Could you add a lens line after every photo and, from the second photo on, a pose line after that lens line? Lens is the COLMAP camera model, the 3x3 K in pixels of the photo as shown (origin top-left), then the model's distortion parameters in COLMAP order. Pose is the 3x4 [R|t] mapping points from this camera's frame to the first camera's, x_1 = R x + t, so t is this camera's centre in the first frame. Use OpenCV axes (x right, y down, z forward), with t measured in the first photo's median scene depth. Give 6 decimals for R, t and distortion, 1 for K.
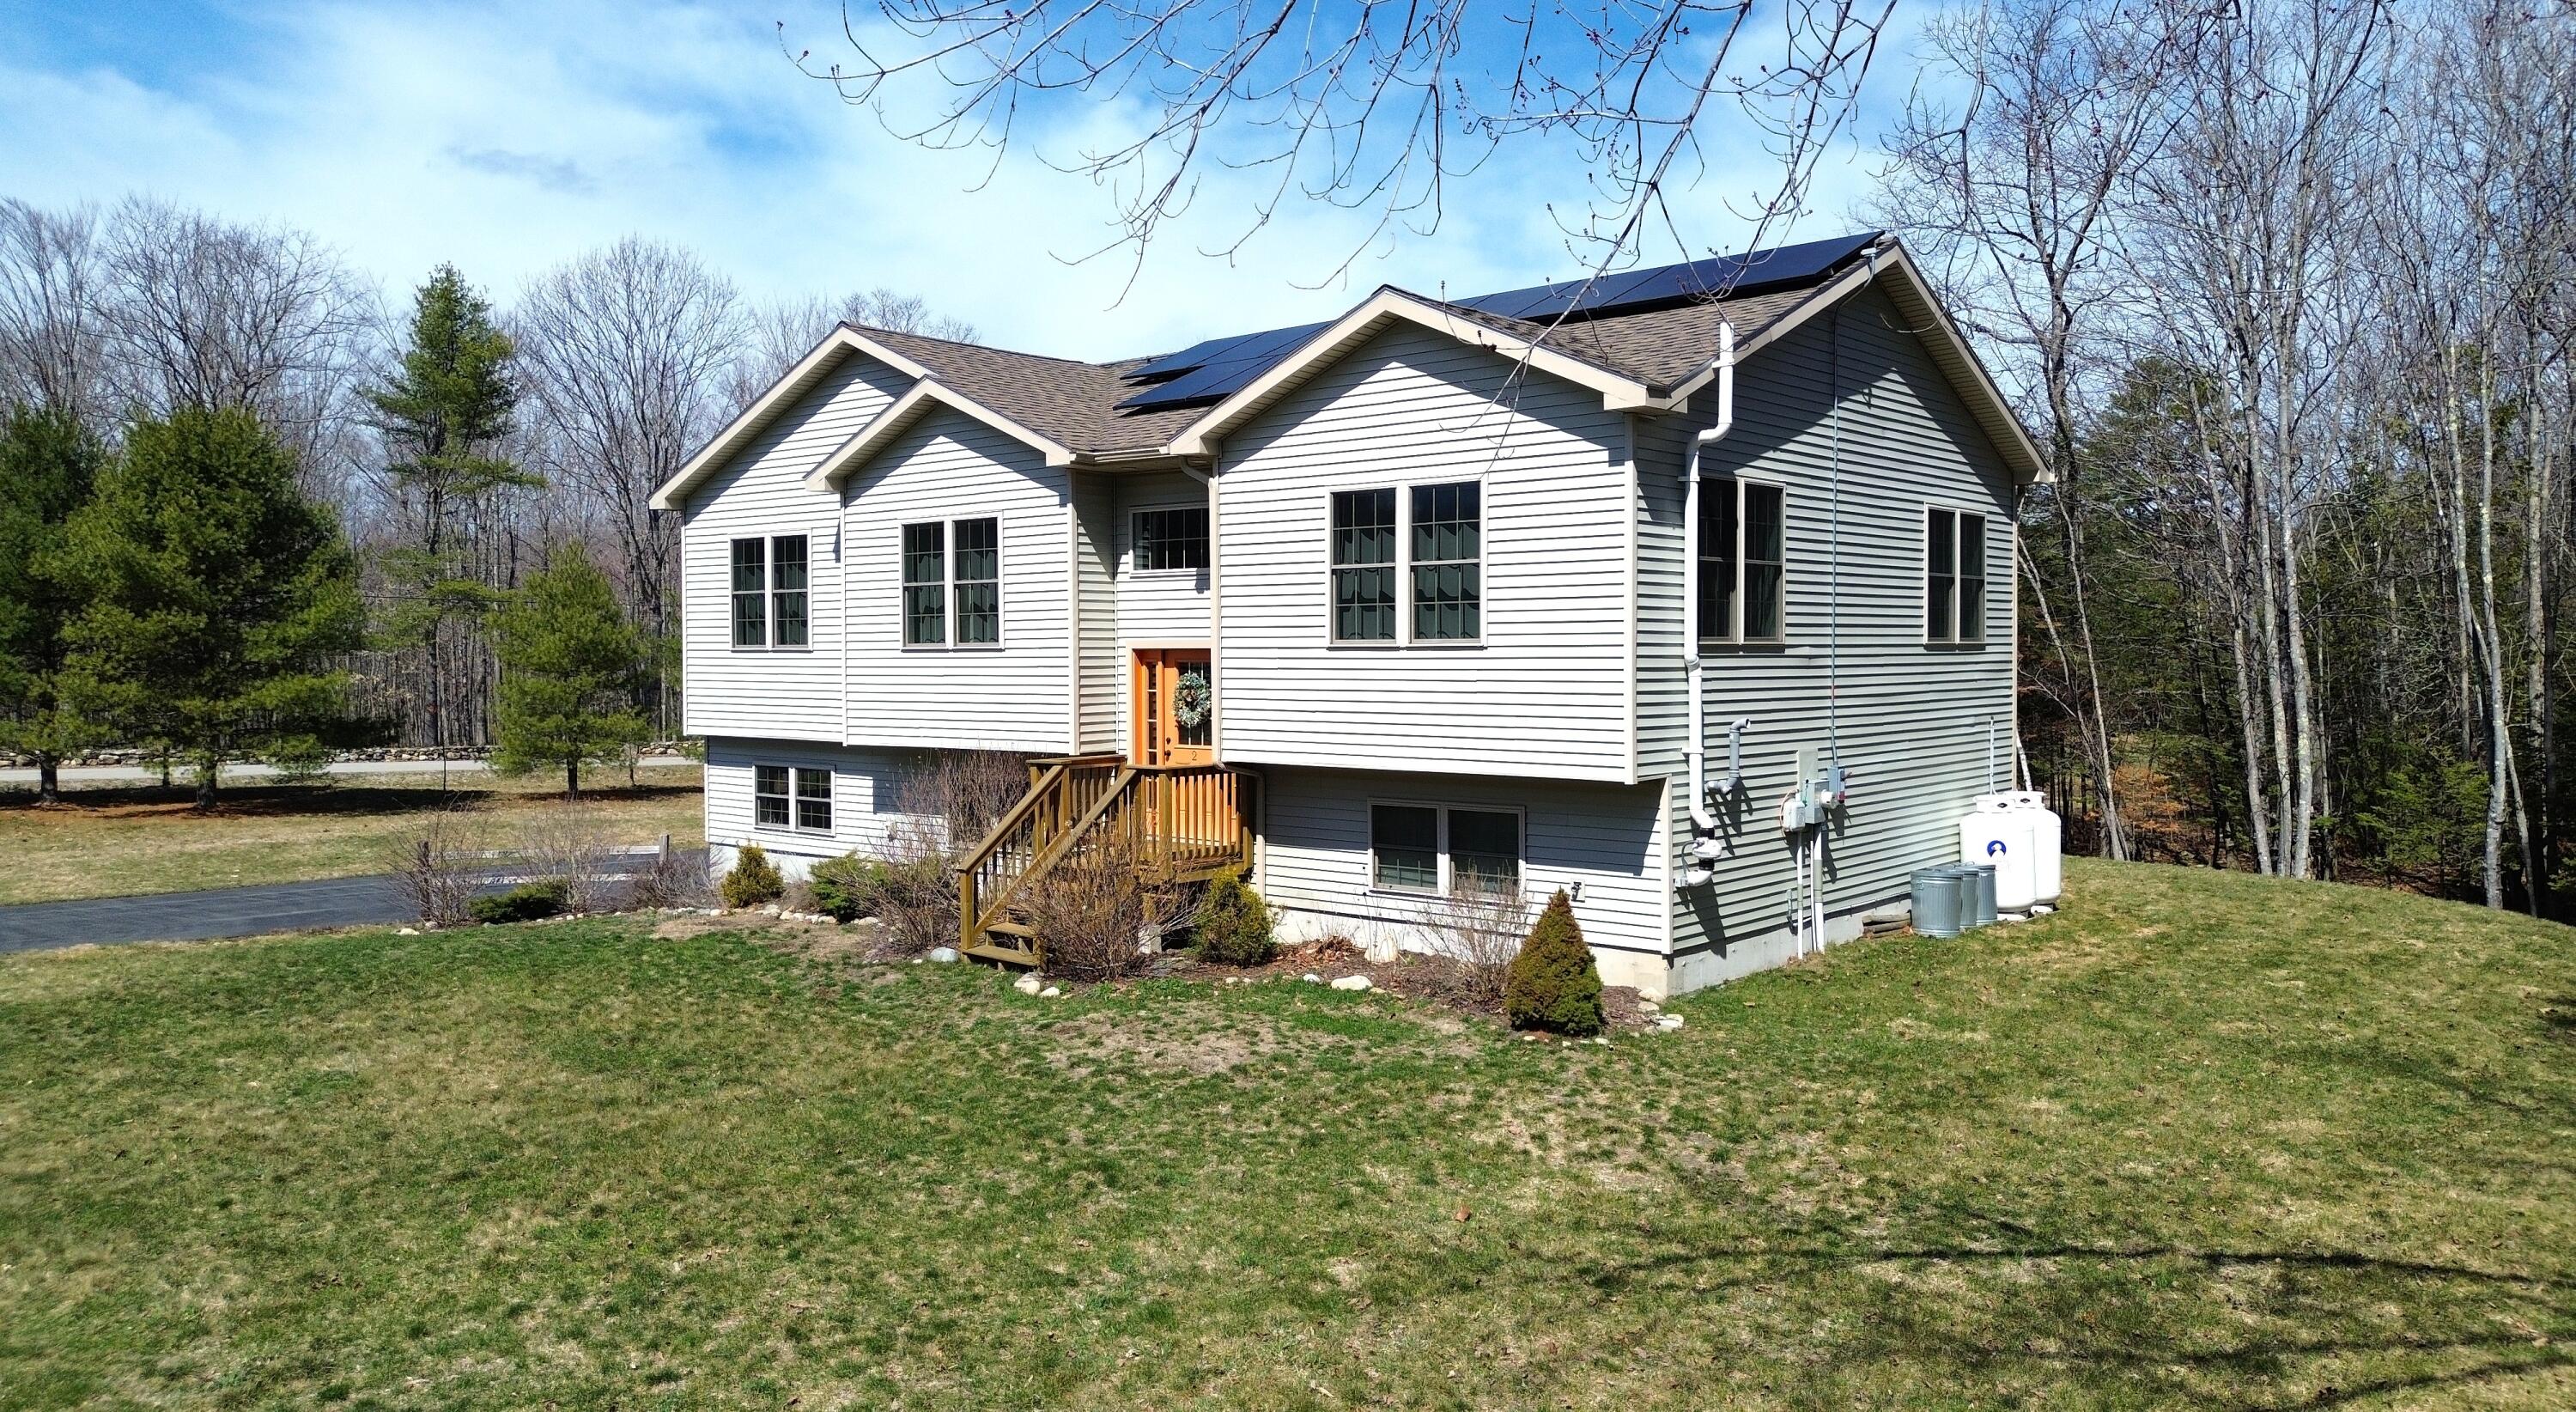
lens RADIAL K [[1815.6, 0, 1292.7], [0, 1815.6, 668.0], [0, 0, 1]] dist [0.072414, -0.098607]
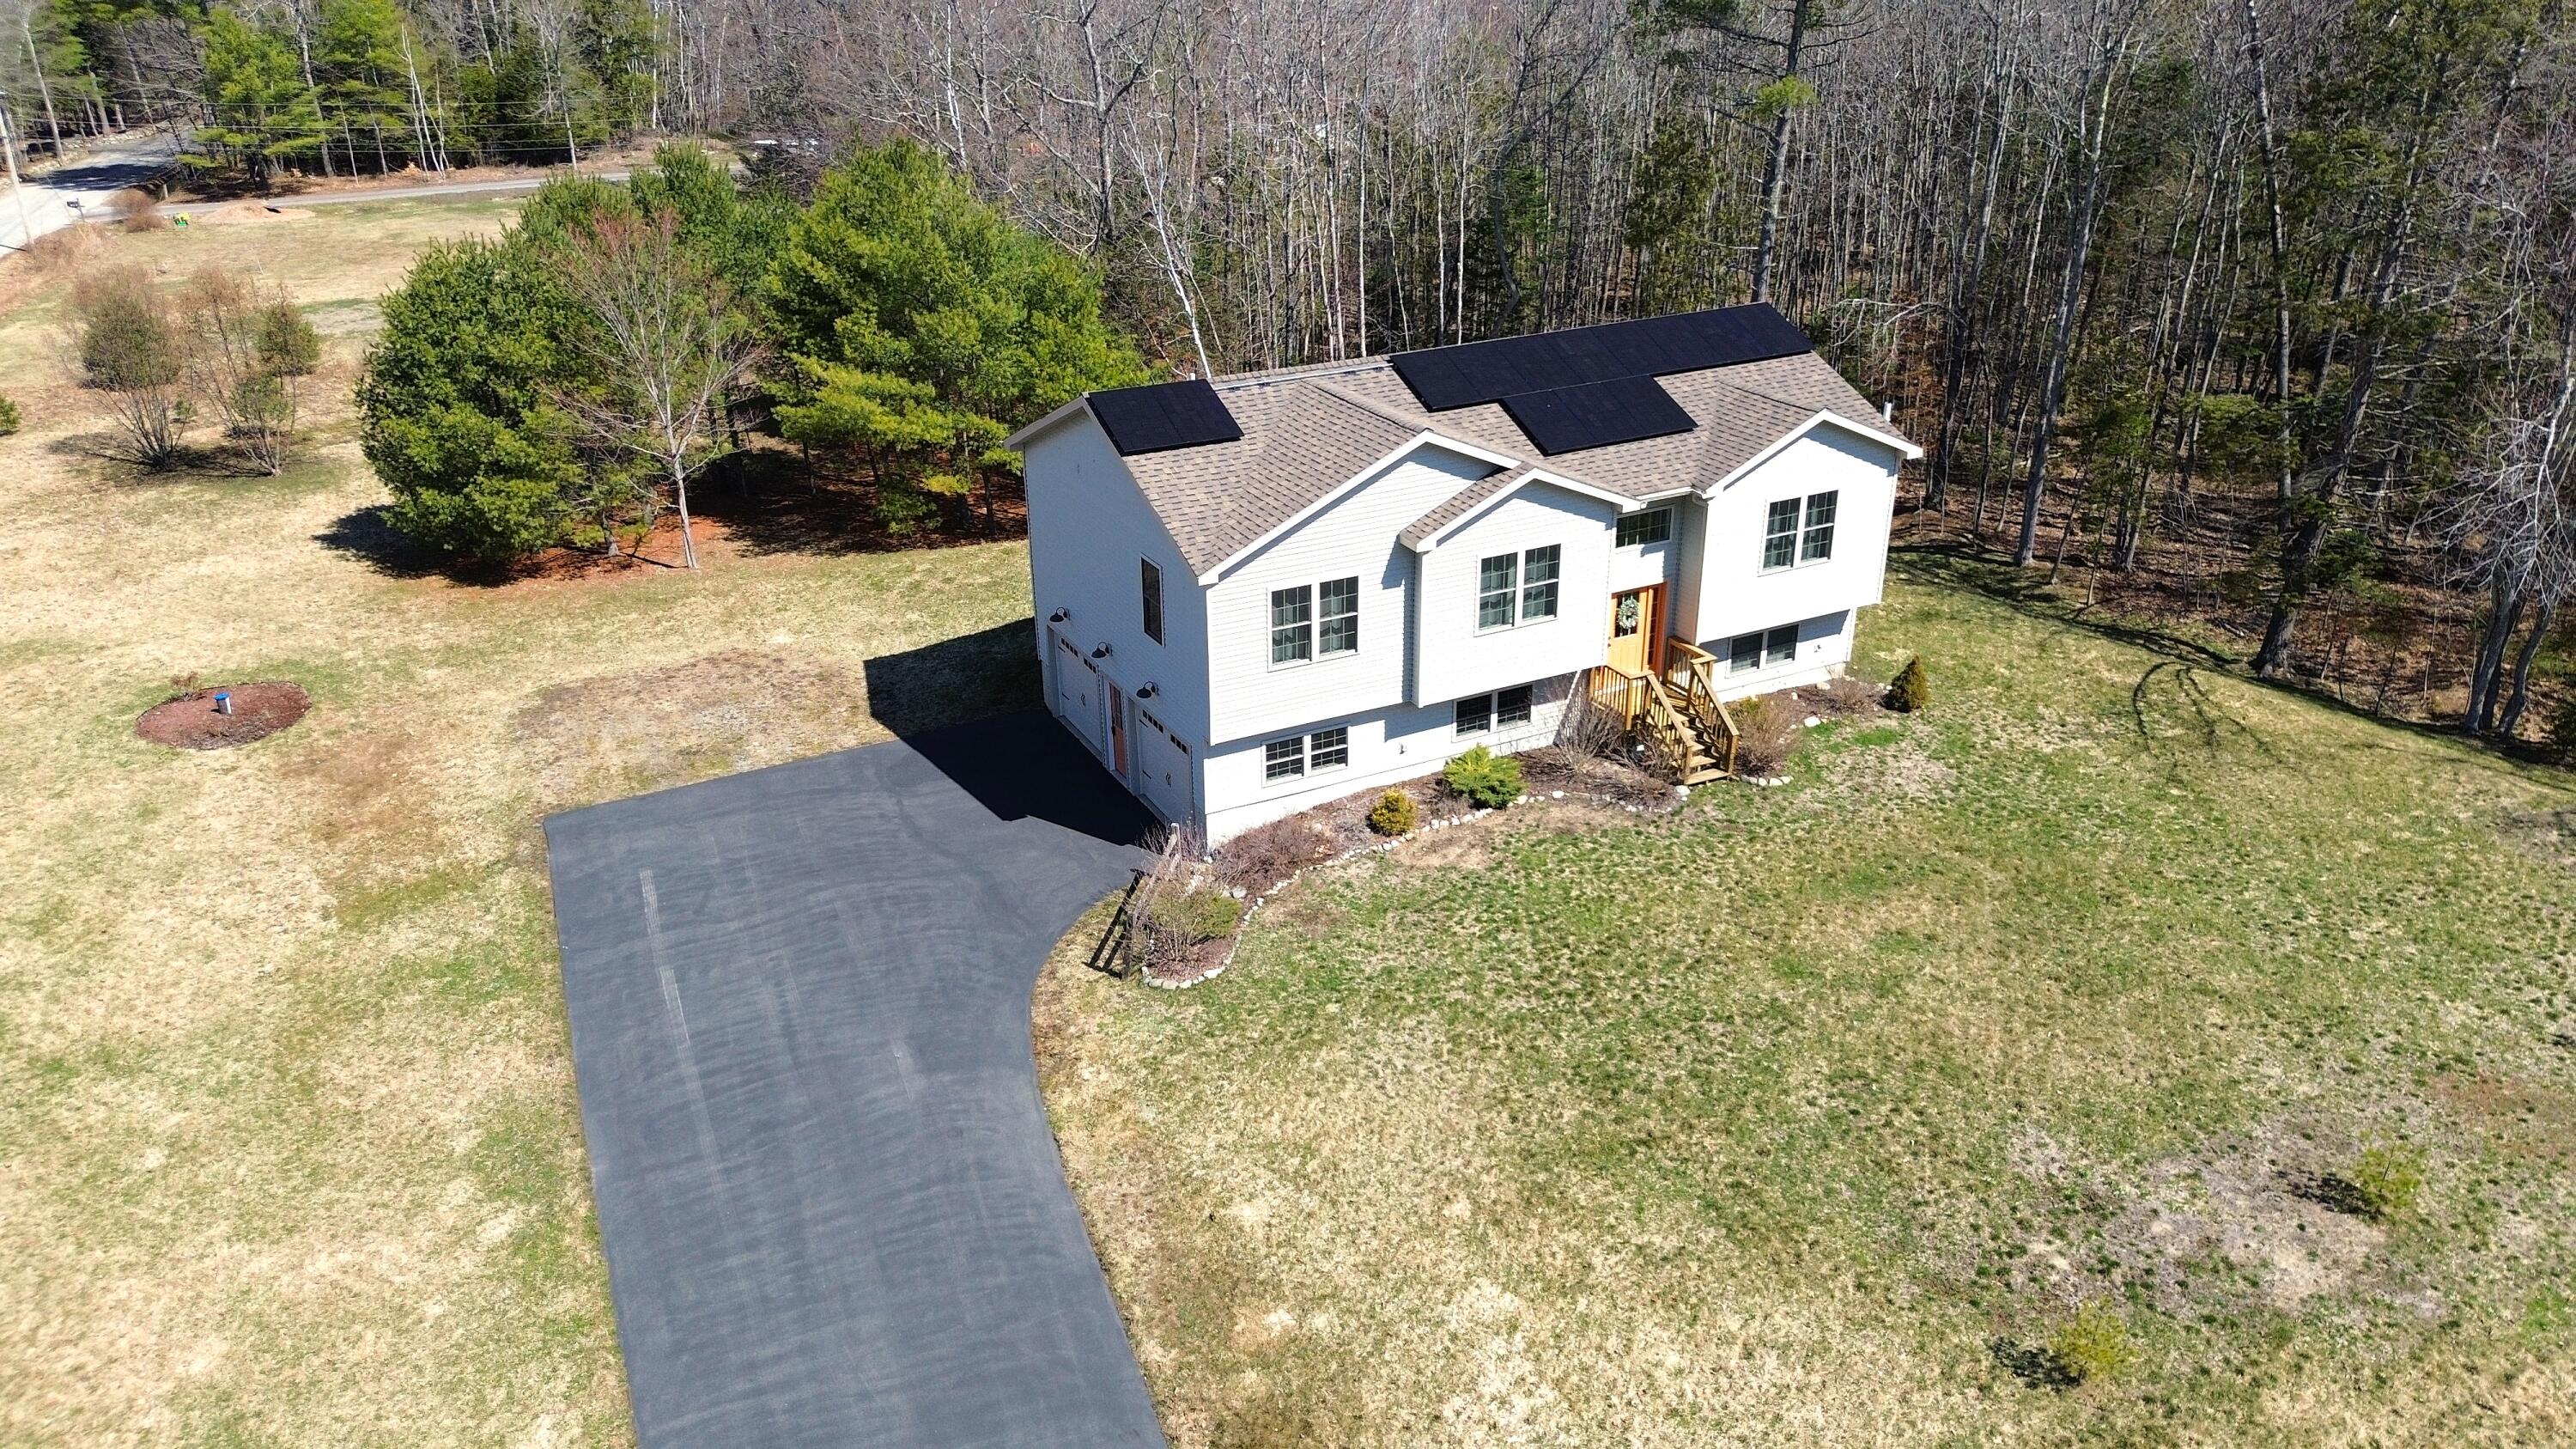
lens RADIAL K [[1806.6, 0, 1283.4], [0, 1806.6, 709.6], [0, 0, 1]] dist [0.076472, -0.079199]
pose [[0.383371, -0.374132, 0.844424, -1.743472], [0.019389, 0.917338, 0.397636, -0.616736], [-0.923391, -0.136070, 0.358935, 0.655437]]
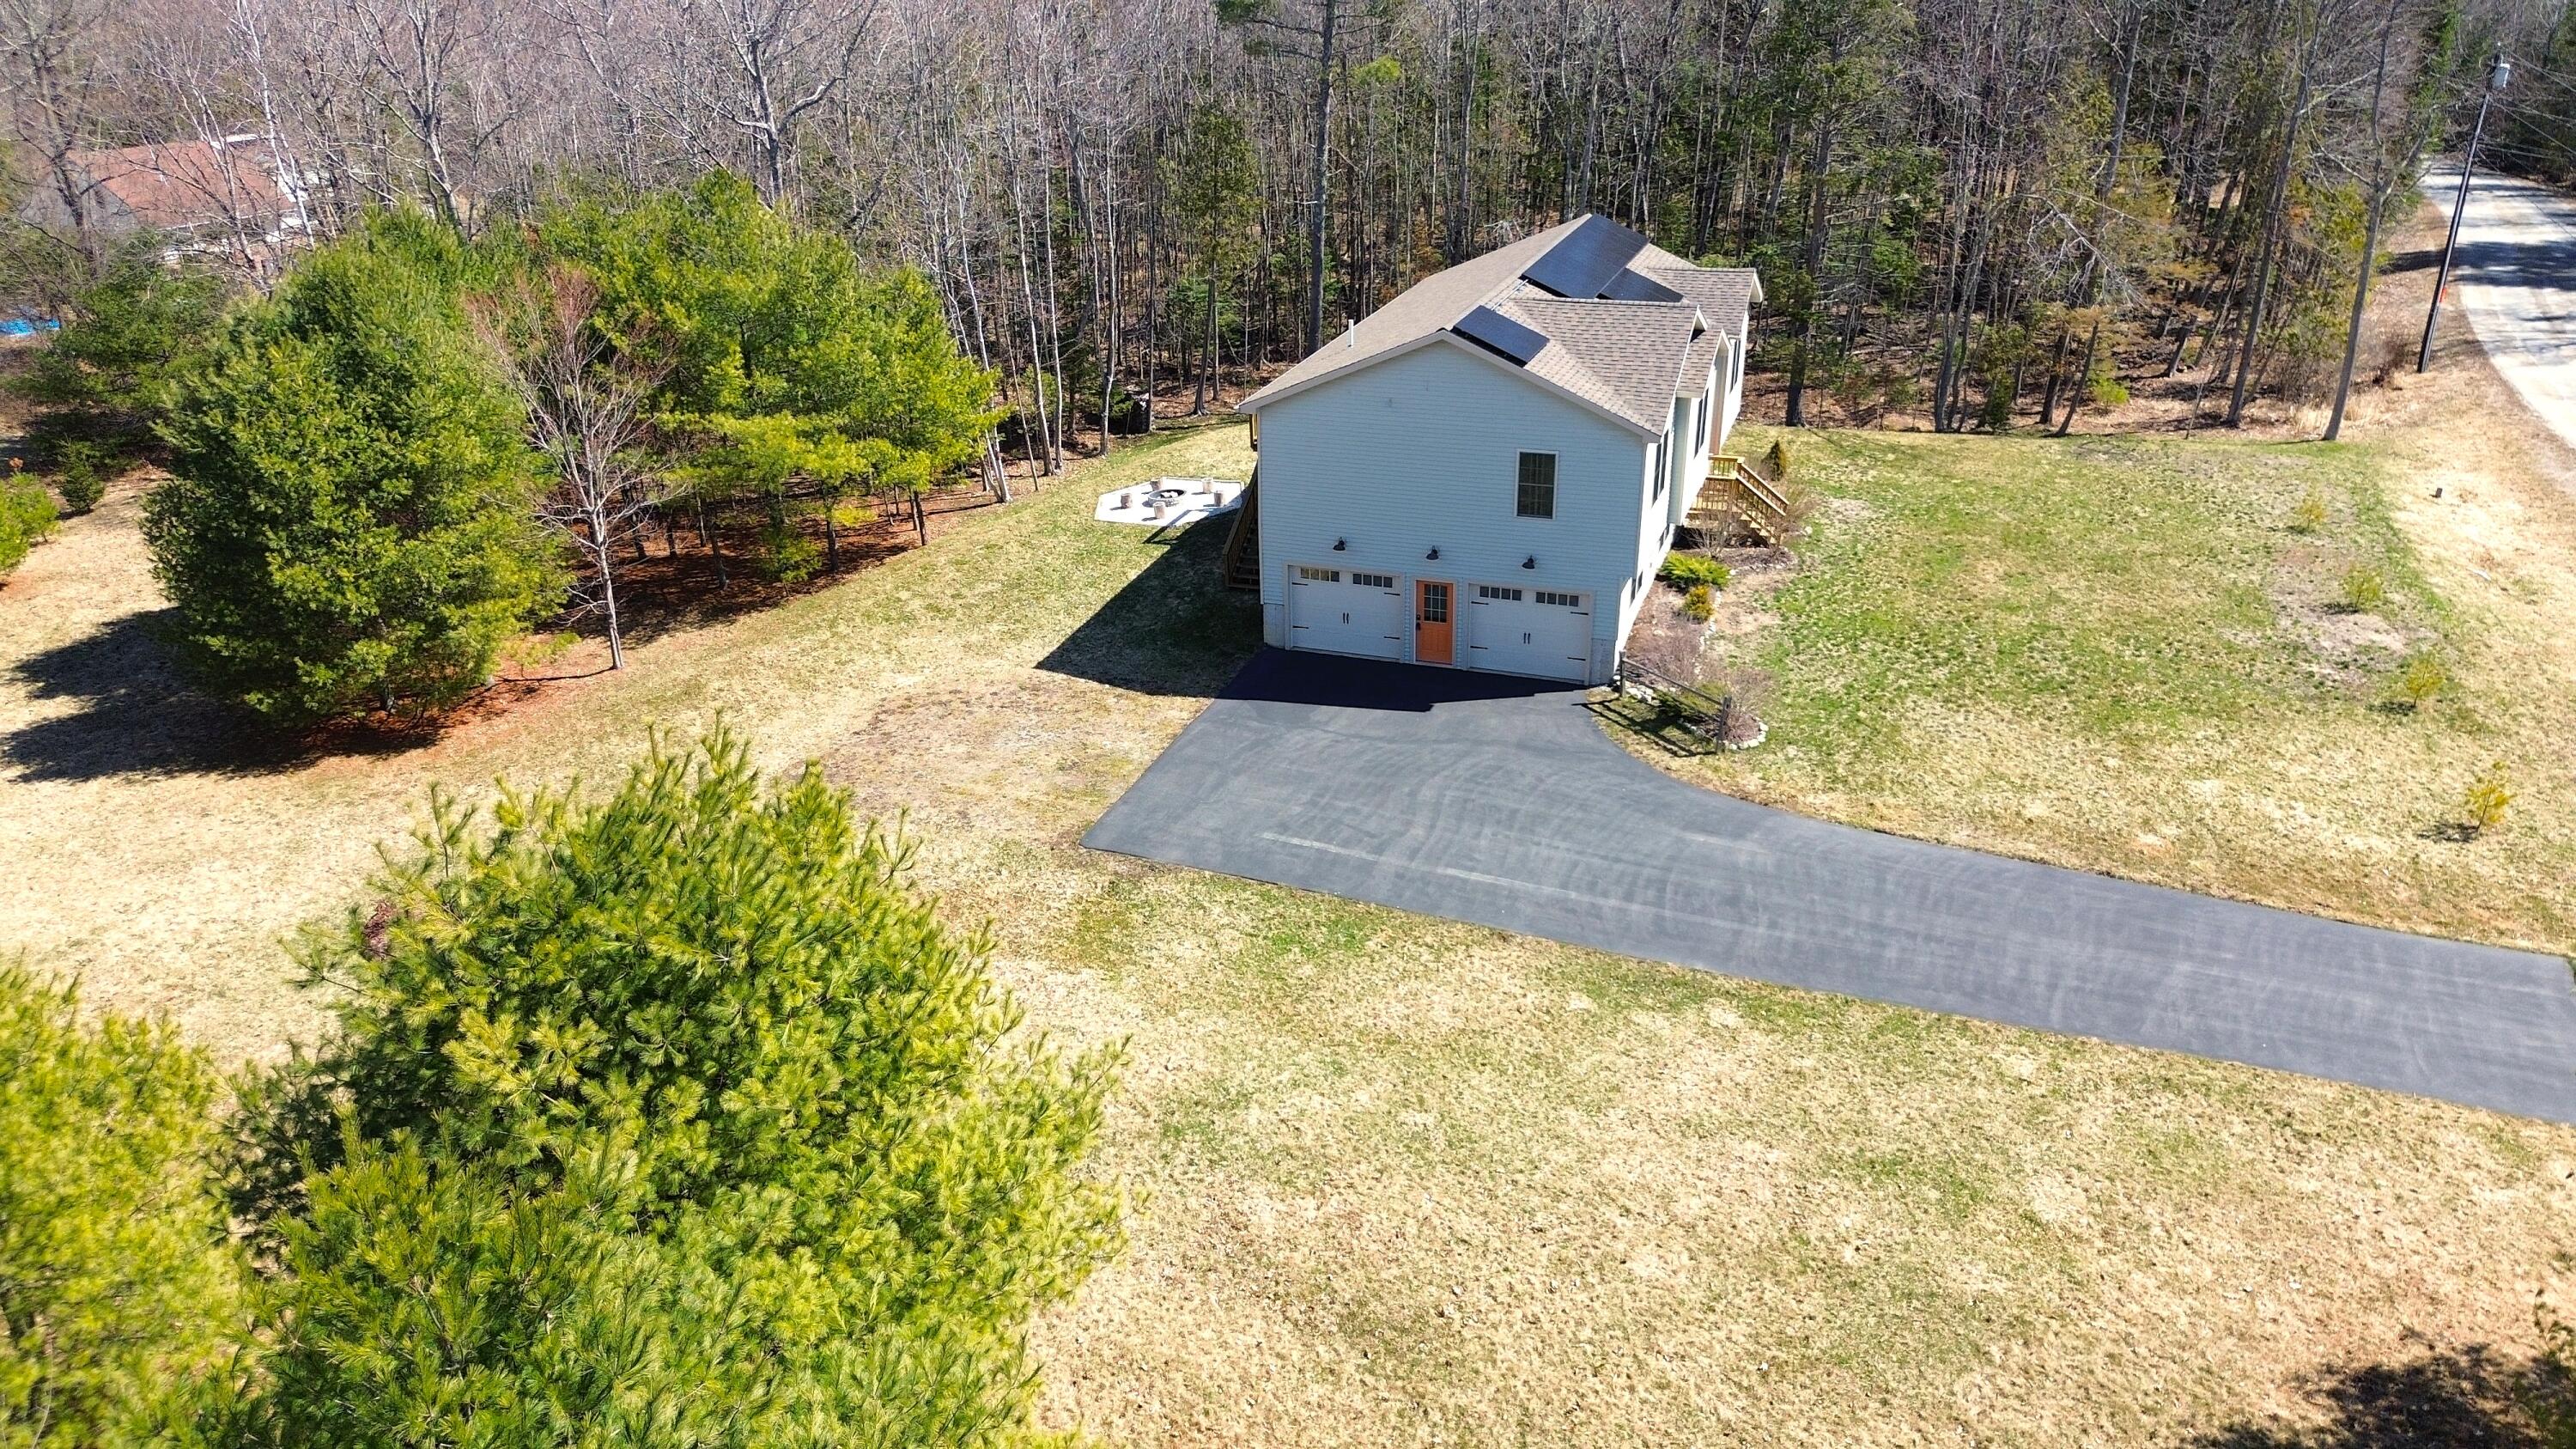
lens RADIAL K [[1806.6, 0, 1283.4], [0, 1806.6, 709.6], [0, 0, 1]] dist [0.076472, -0.079199]
pose [[-0.346308, -0.370461, 0.861876, -2.085243], [0.026484, 0.914499, 0.403721, -0.644955], [-0.937747, 0.162638, -0.306887, 2.297447]]
